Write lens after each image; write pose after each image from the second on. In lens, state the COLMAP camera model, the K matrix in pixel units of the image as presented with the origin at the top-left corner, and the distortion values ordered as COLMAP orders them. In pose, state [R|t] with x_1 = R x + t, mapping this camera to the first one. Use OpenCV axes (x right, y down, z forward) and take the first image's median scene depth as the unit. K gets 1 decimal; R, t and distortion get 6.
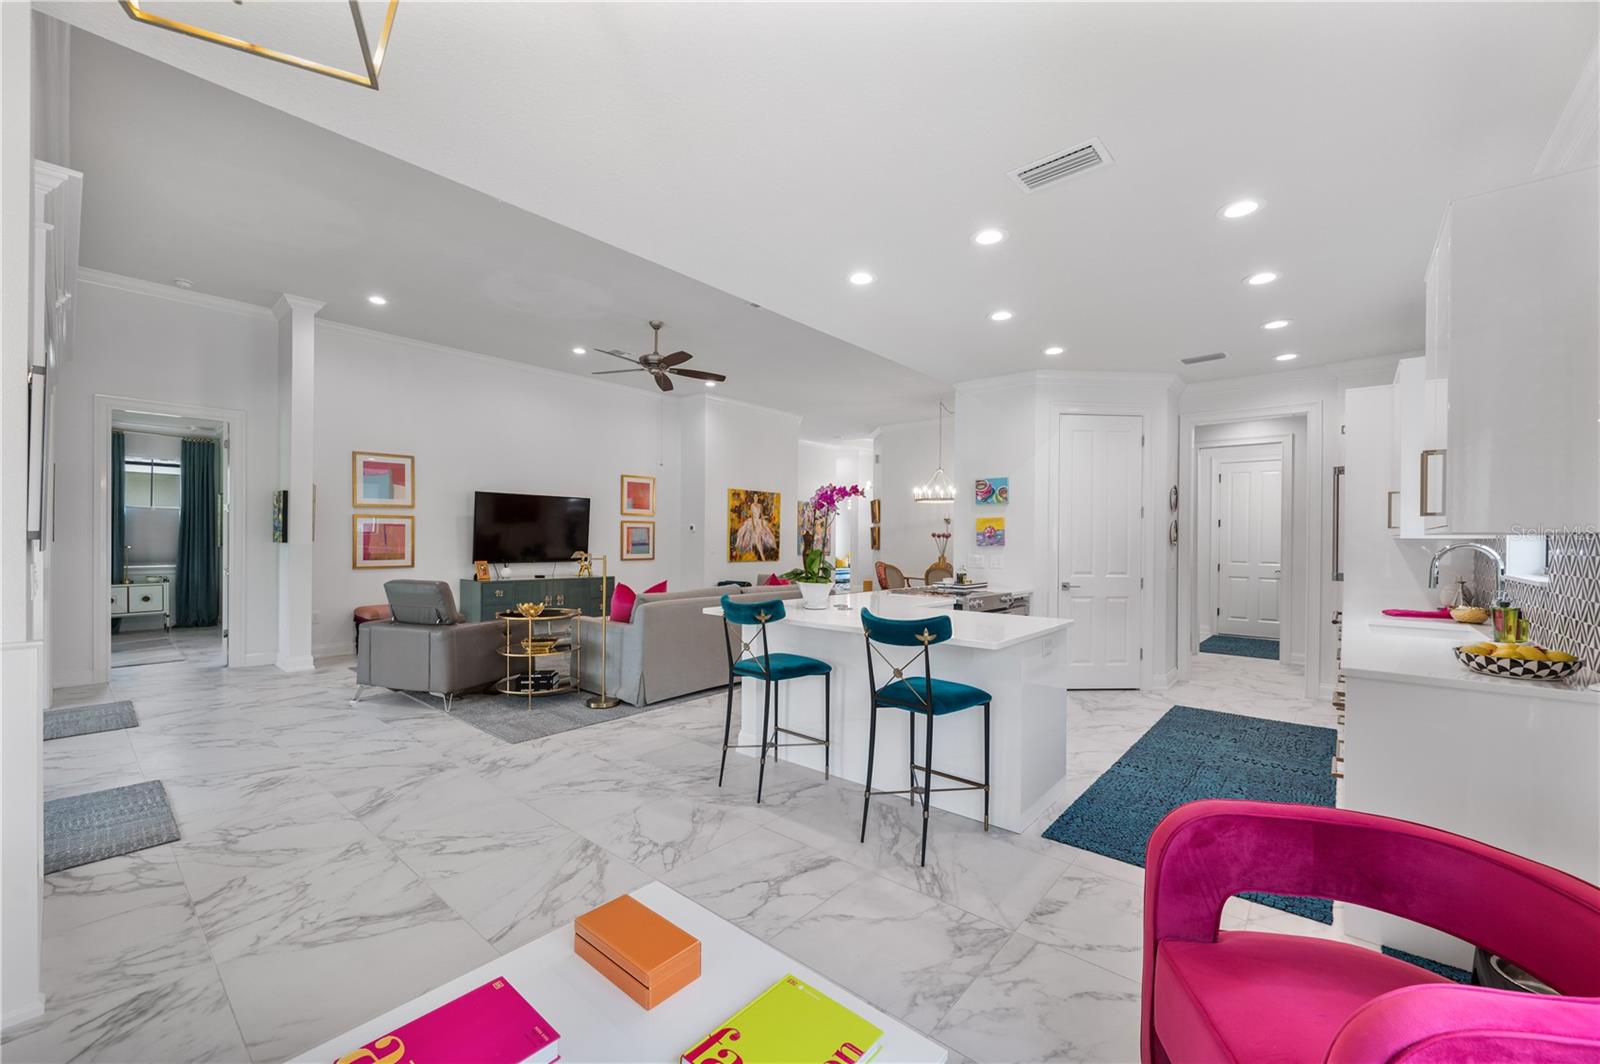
lens RADIAL K [[632.3, 0, 801.1], [0, 632.3, 538.0], [0, 0, 1]] dist [-0.001428, -0.000091]
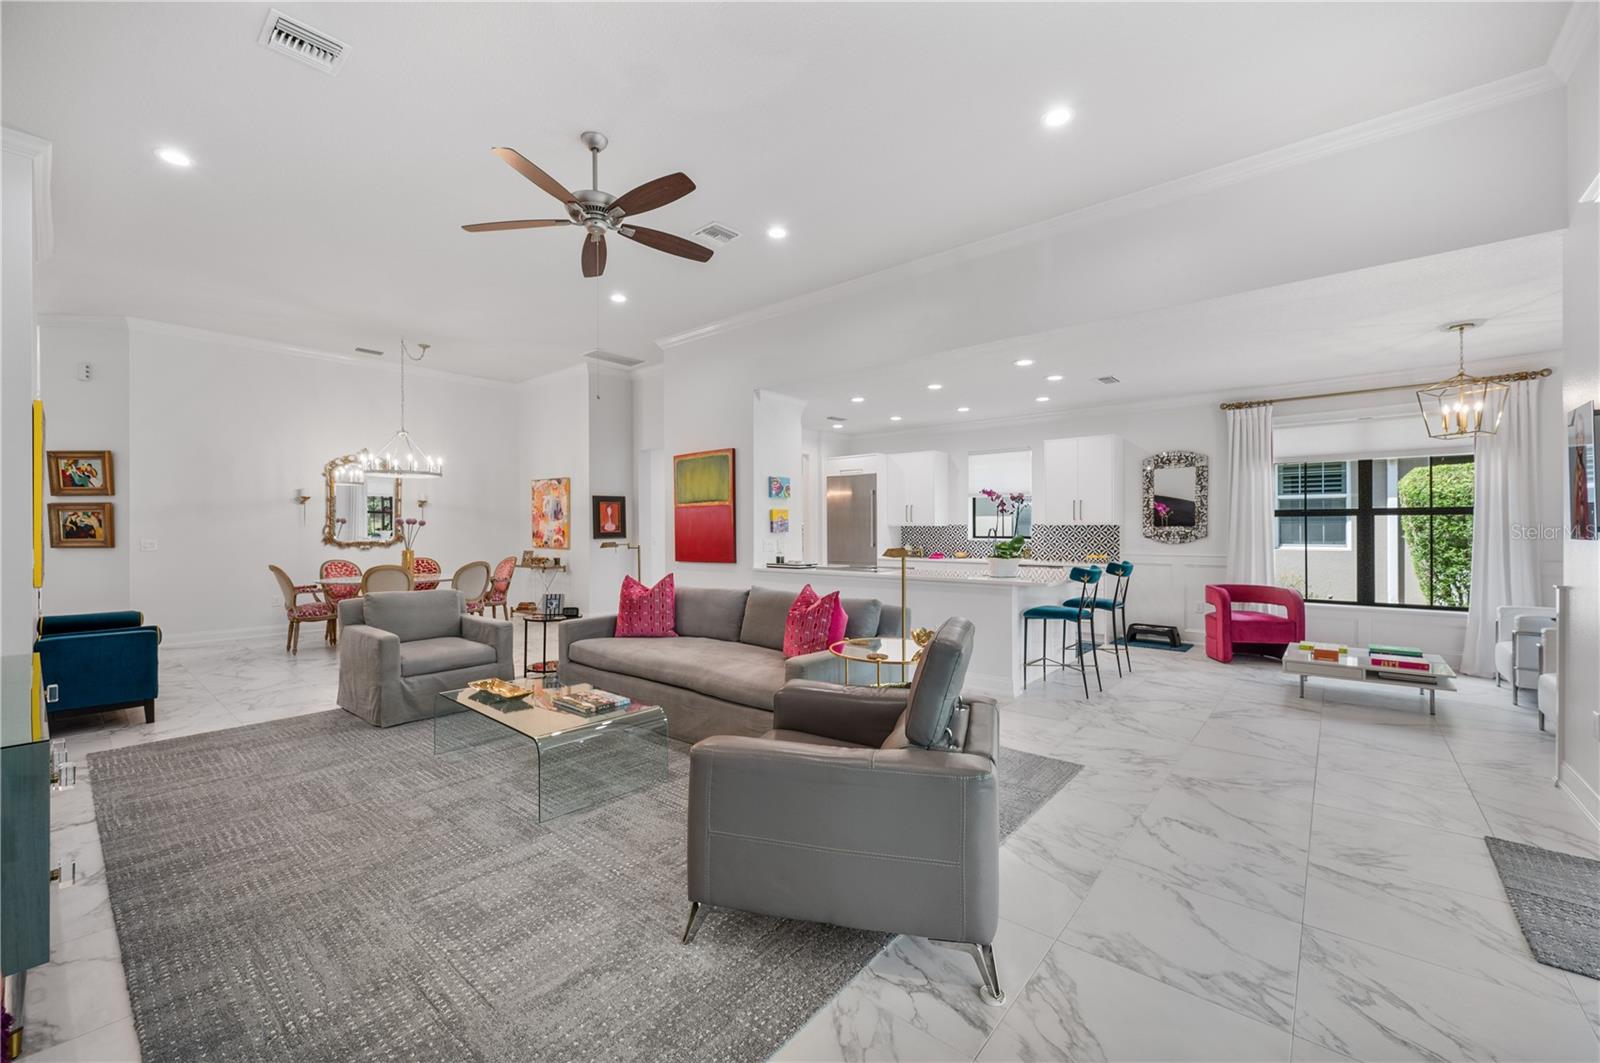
lens RADIAL K [[635.7, 0, 803.5], [0, 635.7, 535.6], [0, 0, 1]] dist [0.001211, 0.000193]
pose [[-0.002064, -0.018602, 0.999825, -0.720922], [-0.001596, 0.999826, 0.018599, -0.003612], [-0.999997, -0.001558, -0.002093, 0.756189]]
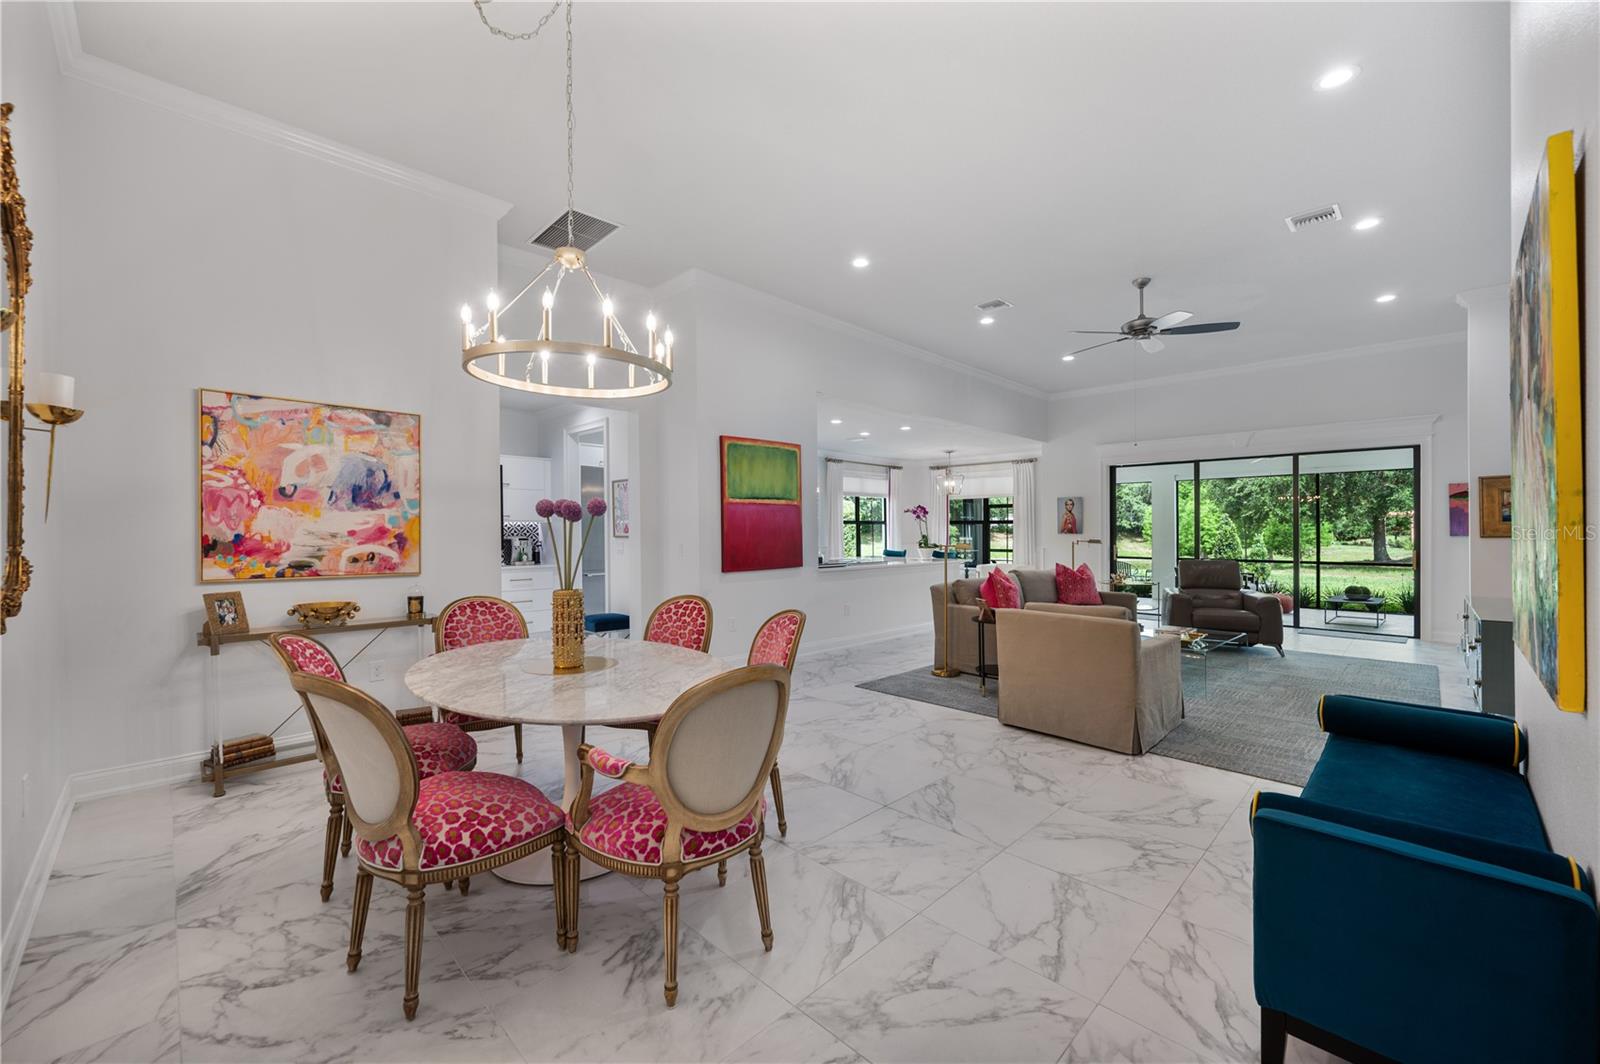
lens RADIAL K [[640.1, 0, 805.9], [0, 640.1, 534.3], [0, 0, 1]] dist [0.001819, 0.000008]
pose [[-0.997237, -0.009042, 0.073728, 0.148504], [-0.008804, 0.999955, 0.003560, 0.006397], [-0.073757, 0.002901, -0.997272, 1.748750]]
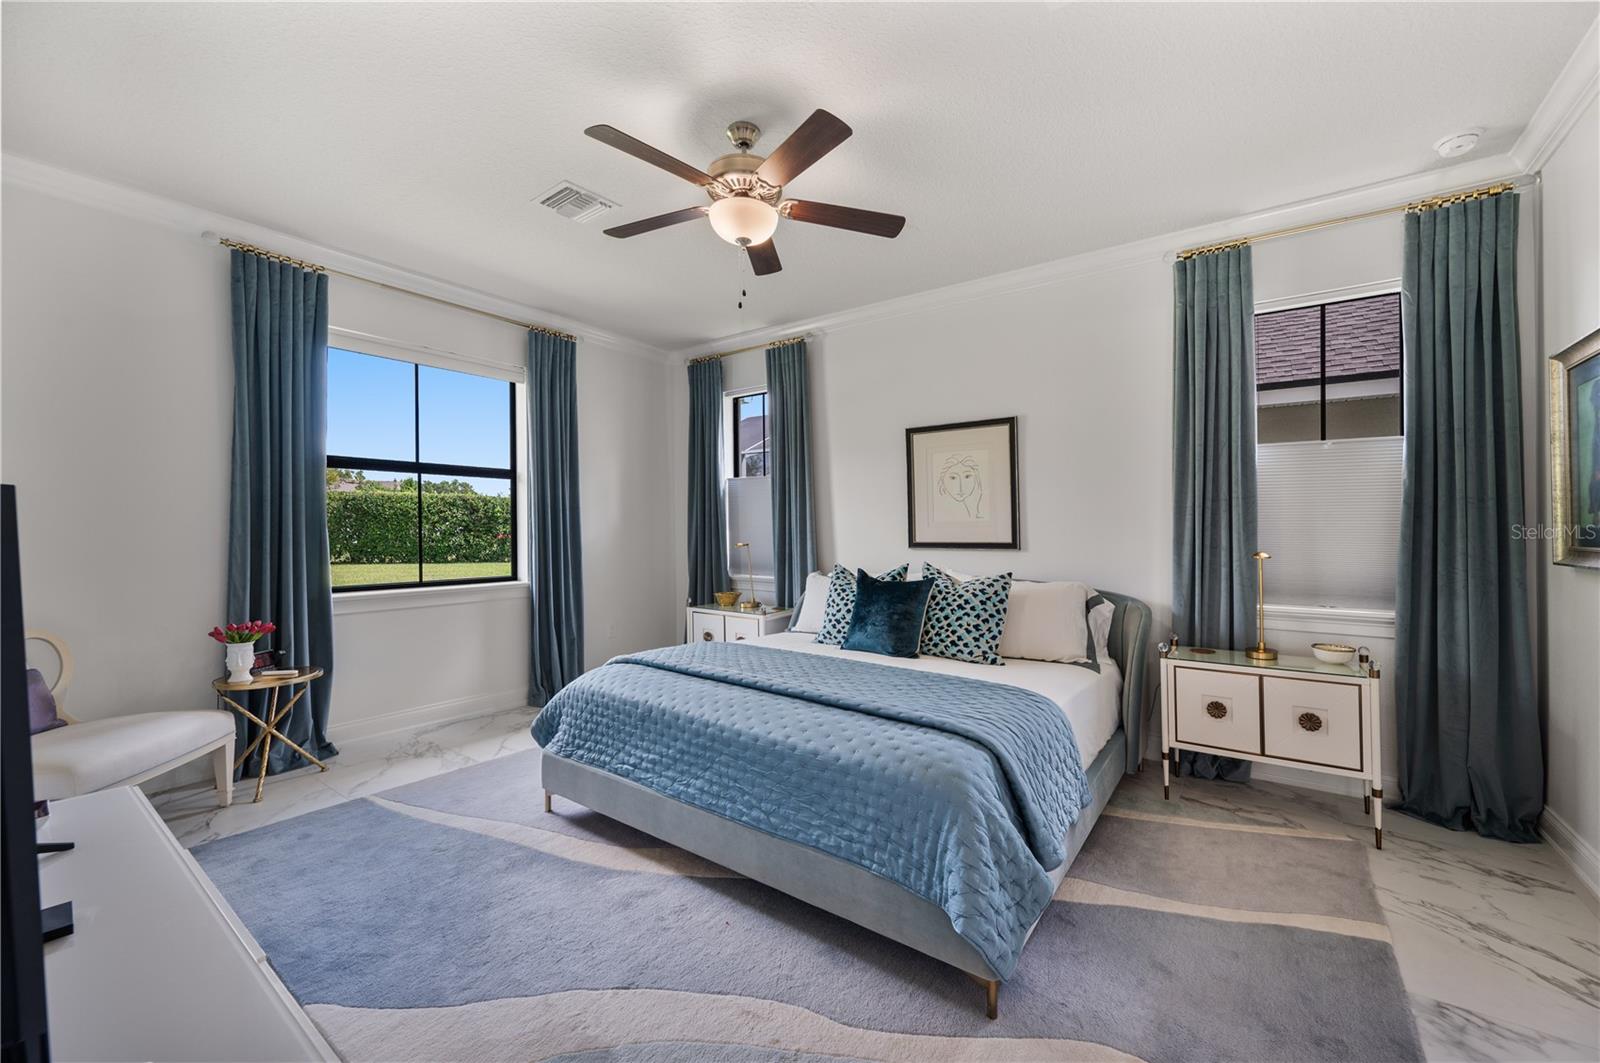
lens RADIAL K [[629.9, 0, 796.8], [0, 629.9, 522.1], [0, 0, 1]] dist [0.000566, 0.000027]
pose [[0.069188, -0.017397, -0.997452, -0.834382], [0.005643, 0.999839, -0.017048, 0.001129], [0.997588, -0.004450, 0.069275, 0.815110]]
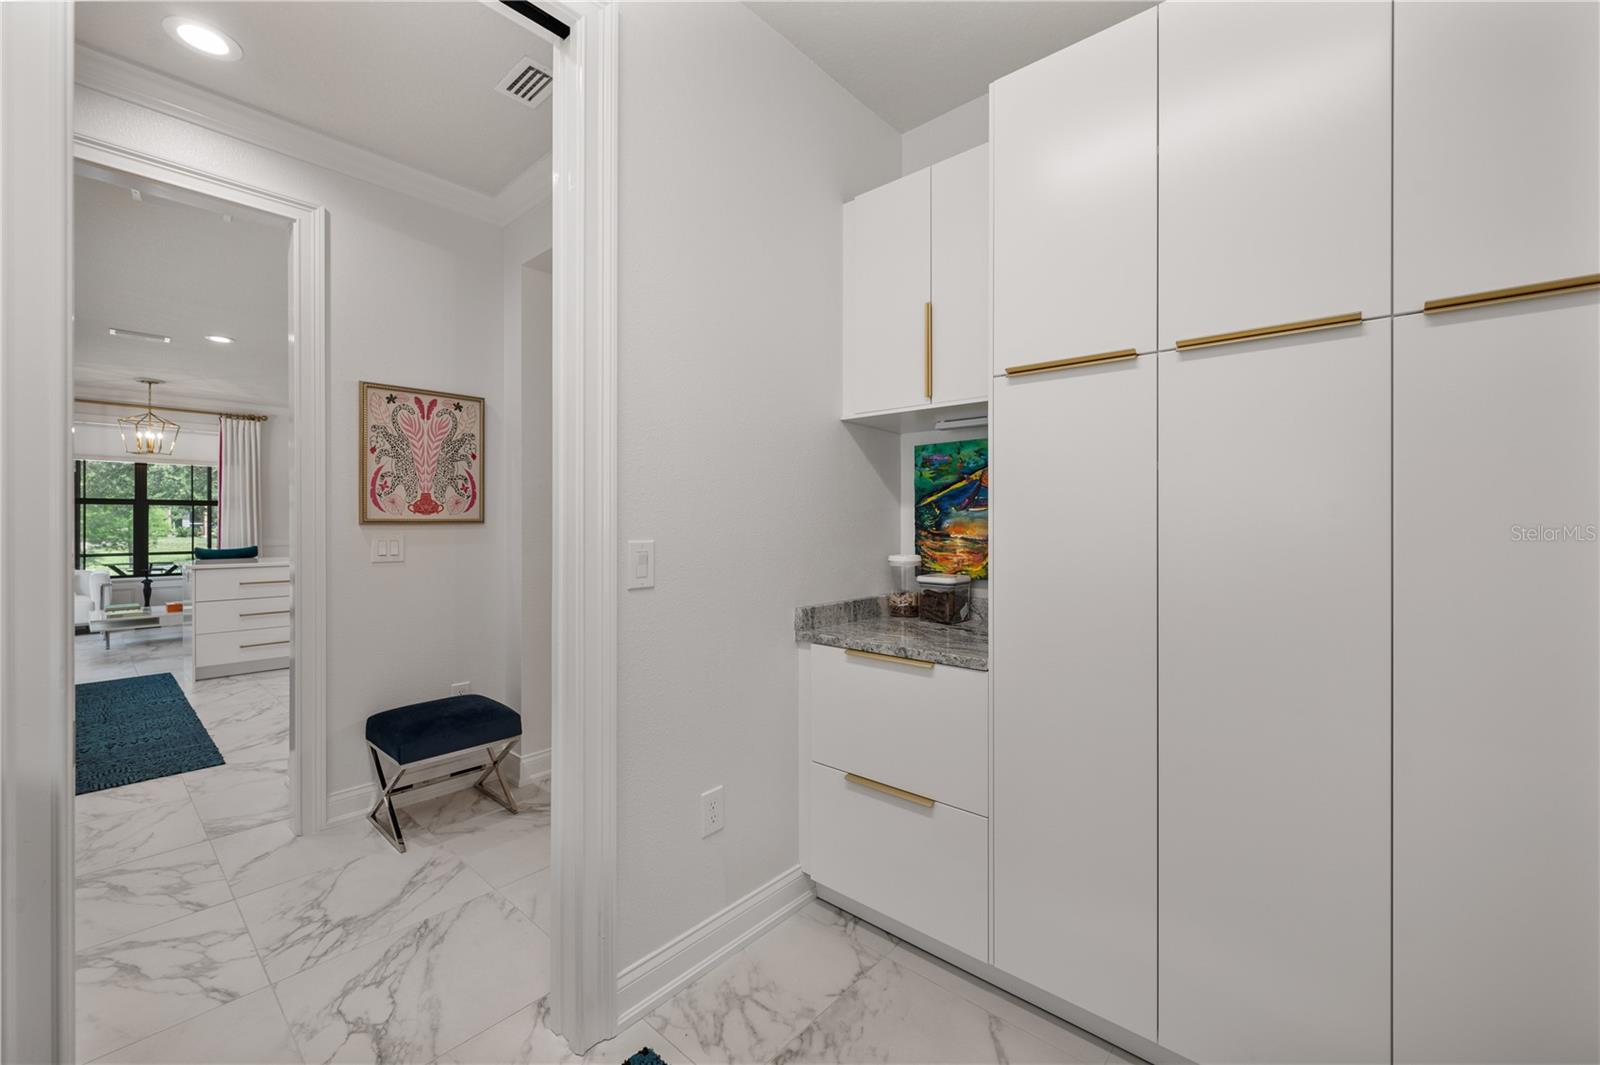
lens RADIAL K [[651.4, 0, 812.4], [0, 651.4, 524.3], [0, 0, 1]] dist [-0.000852, -0.000226]
pose [[-0.018272, -0.006717, -0.999810, 0.860351], [-0.001213, 0.999977, -0.006696, 0.018876], [0.999832, 0.001091, -0.018279, 1.114961]]
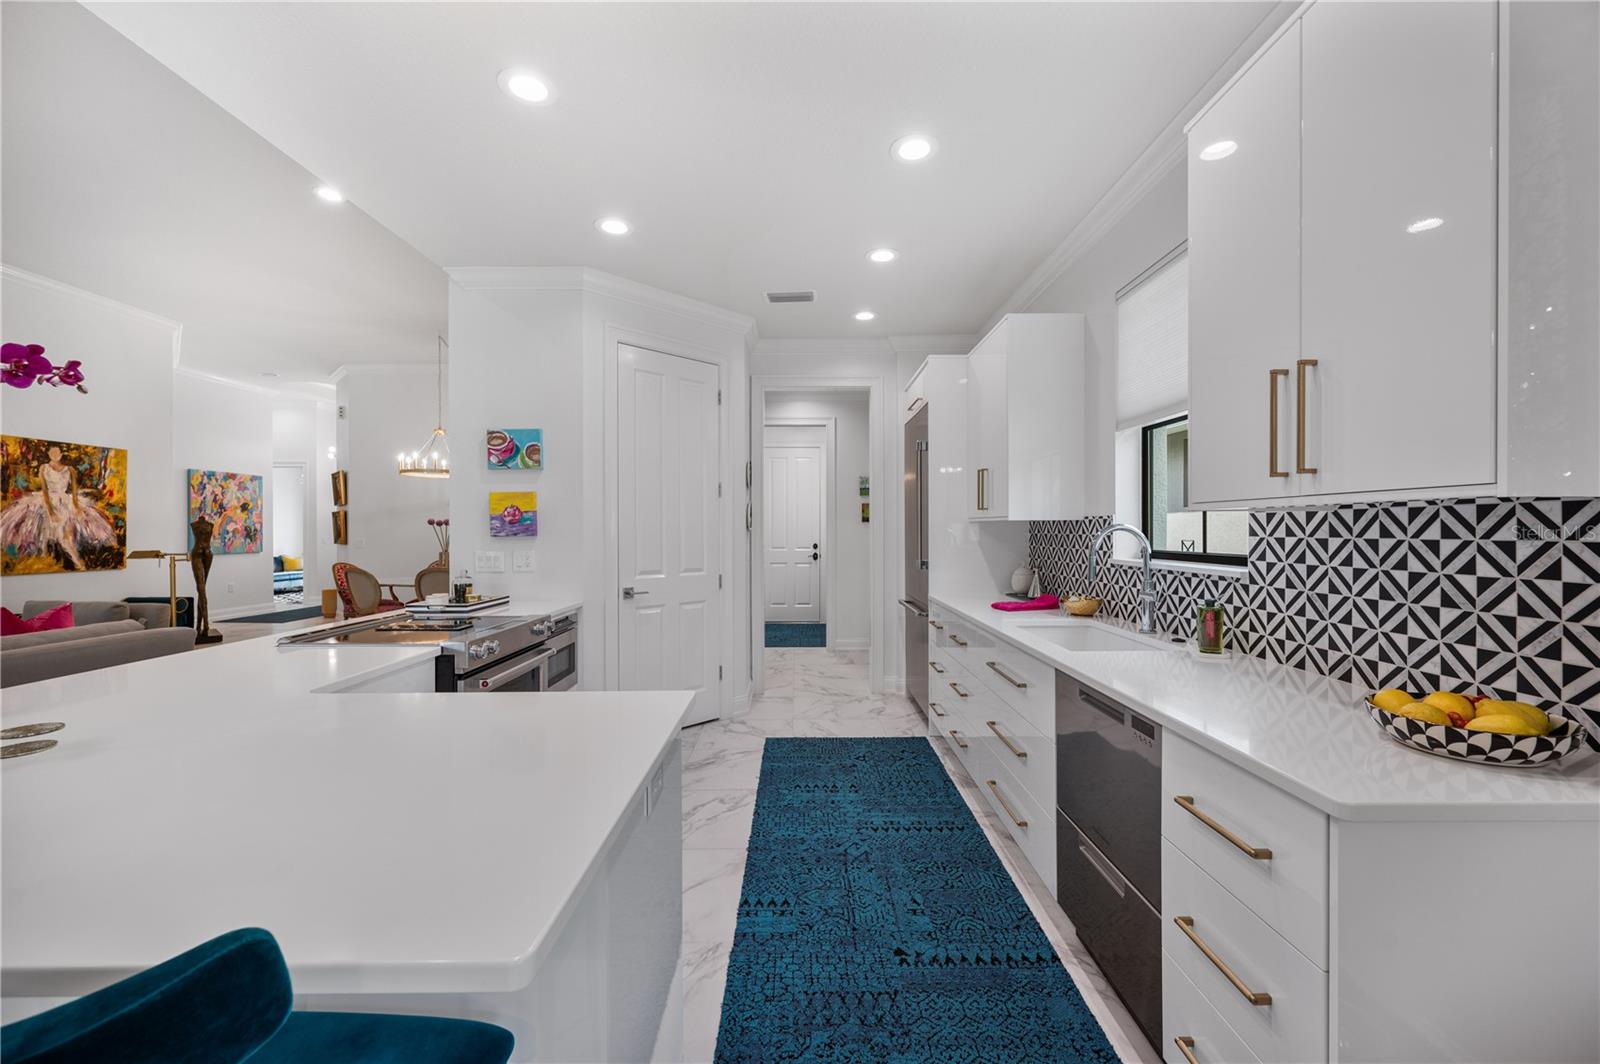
lens RADIAL K [[641.7, 0, 800.0], [0, 641.7, 532.0], [0, 0, 1]] dist [0.000279, -0.000114]
pose [[0.760560, -0.013629, 0.649124, 0.081026], [0.008110, 0.999901, 0.011492, 0.002204], [-0.649217, -0.003475, 0.760596, 0.262232]]
